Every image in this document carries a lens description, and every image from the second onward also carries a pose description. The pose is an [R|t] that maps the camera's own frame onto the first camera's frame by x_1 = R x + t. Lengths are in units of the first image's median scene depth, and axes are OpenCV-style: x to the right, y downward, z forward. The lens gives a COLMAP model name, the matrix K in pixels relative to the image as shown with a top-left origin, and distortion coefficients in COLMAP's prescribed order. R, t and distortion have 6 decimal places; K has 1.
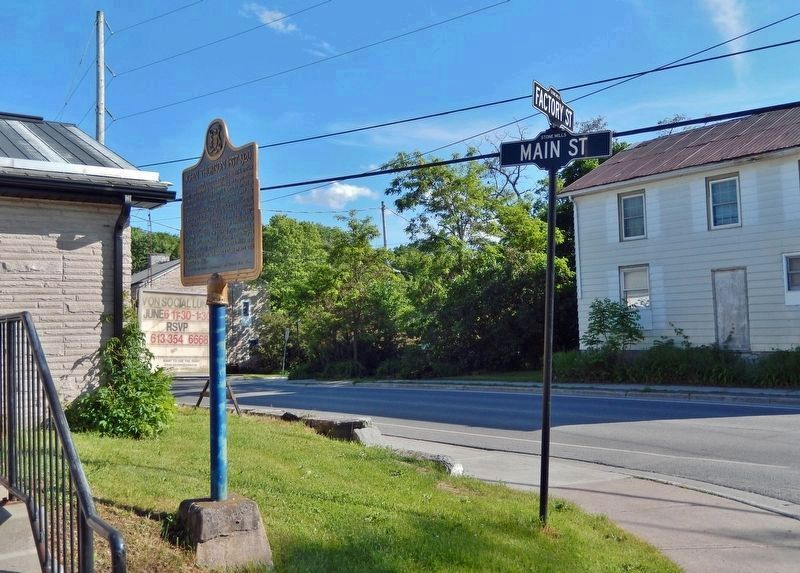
lens RADIAL K [[762.5, 0, 400.0], [0, 762.5, 286.5], [0, 0, 1]] dist [-0.003834, -0.002834]
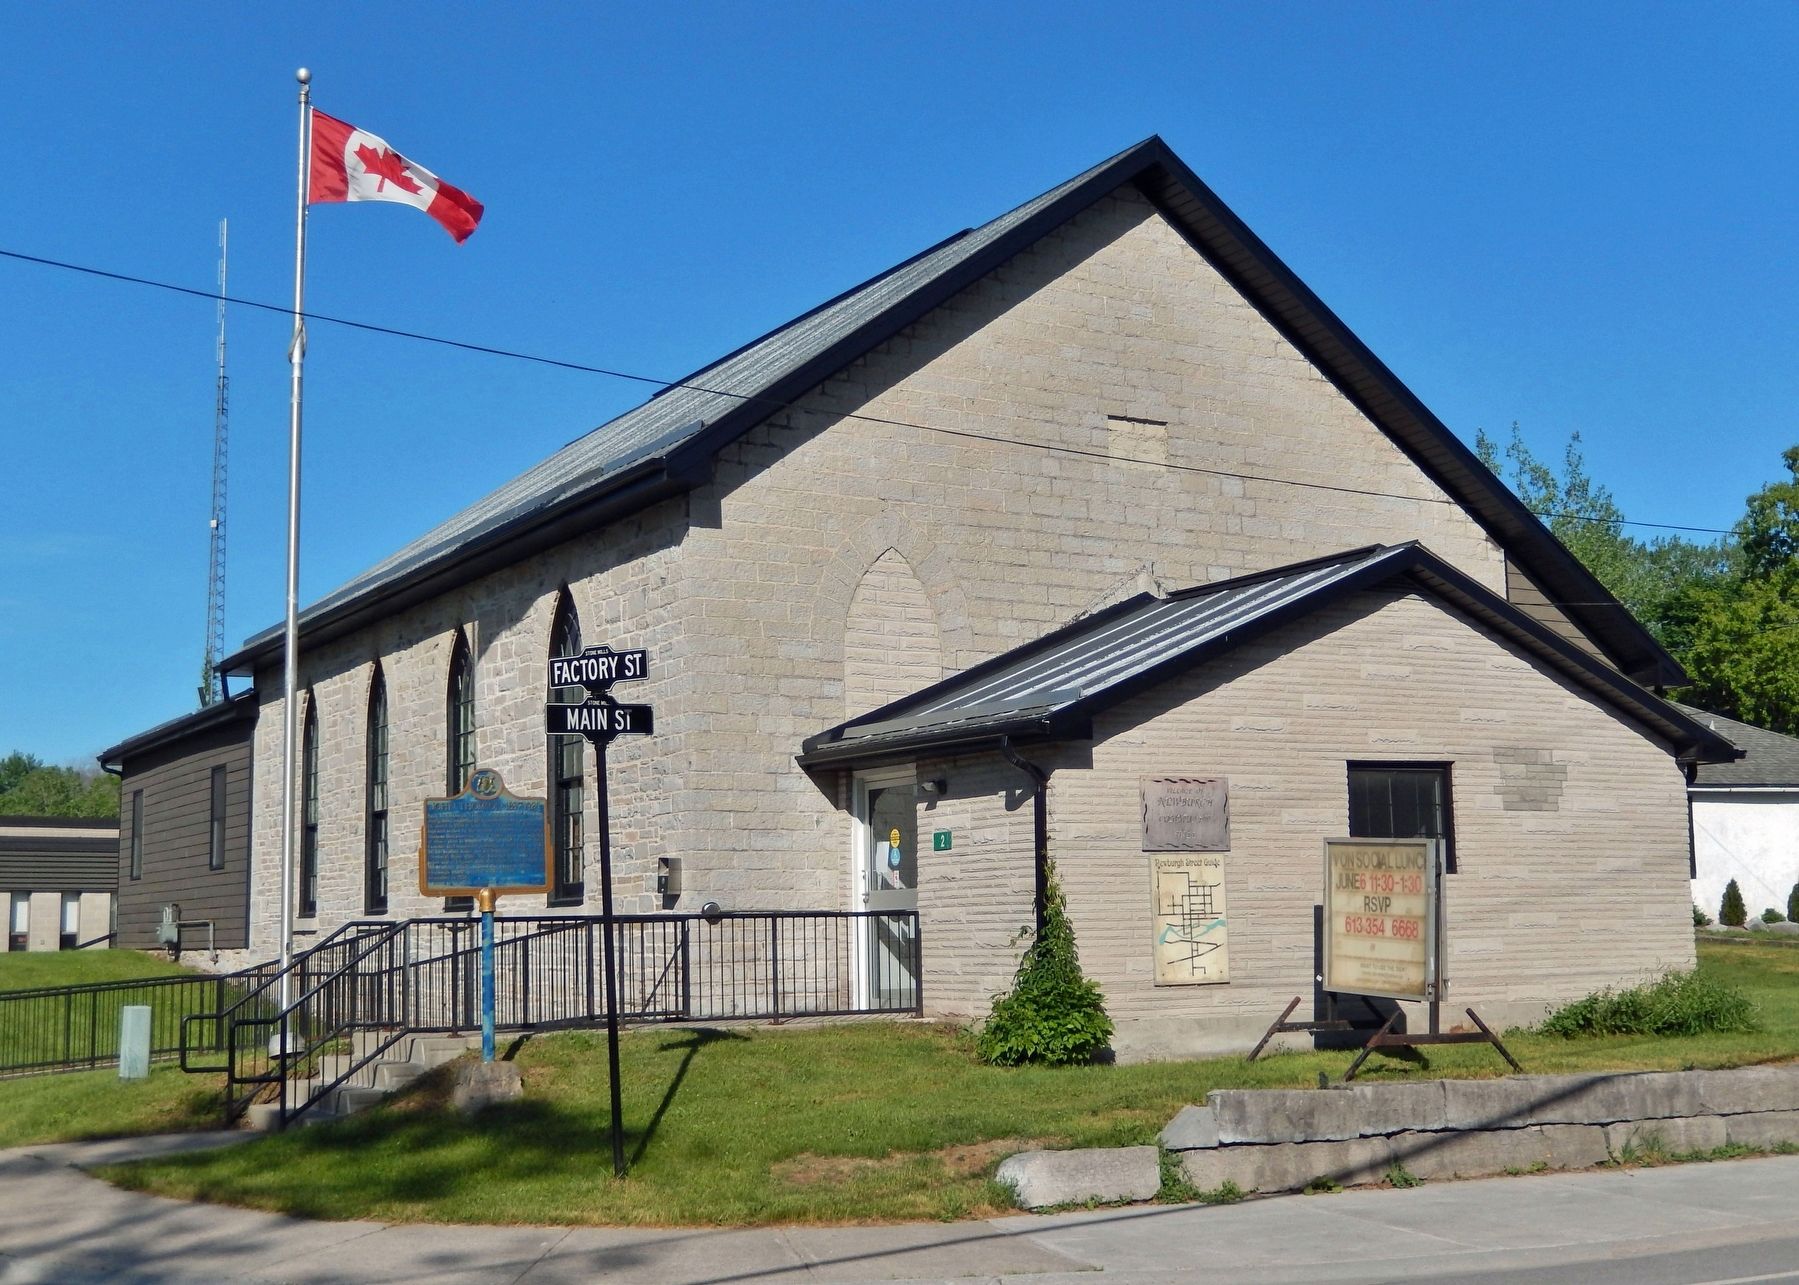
lens RADIAL K [[2239.4, 0, 899.5], [0, 2239.4, 642.5], [0, 0, 1]] dist [0.027771, 0.003845]
pose [[-0.147494, -0.083902, -0.985498, 2.206592], [0.080913, 0.992032, -0.096569, -0.009016], [0.985748, -0.093983, -0.139530, 1.469192]]
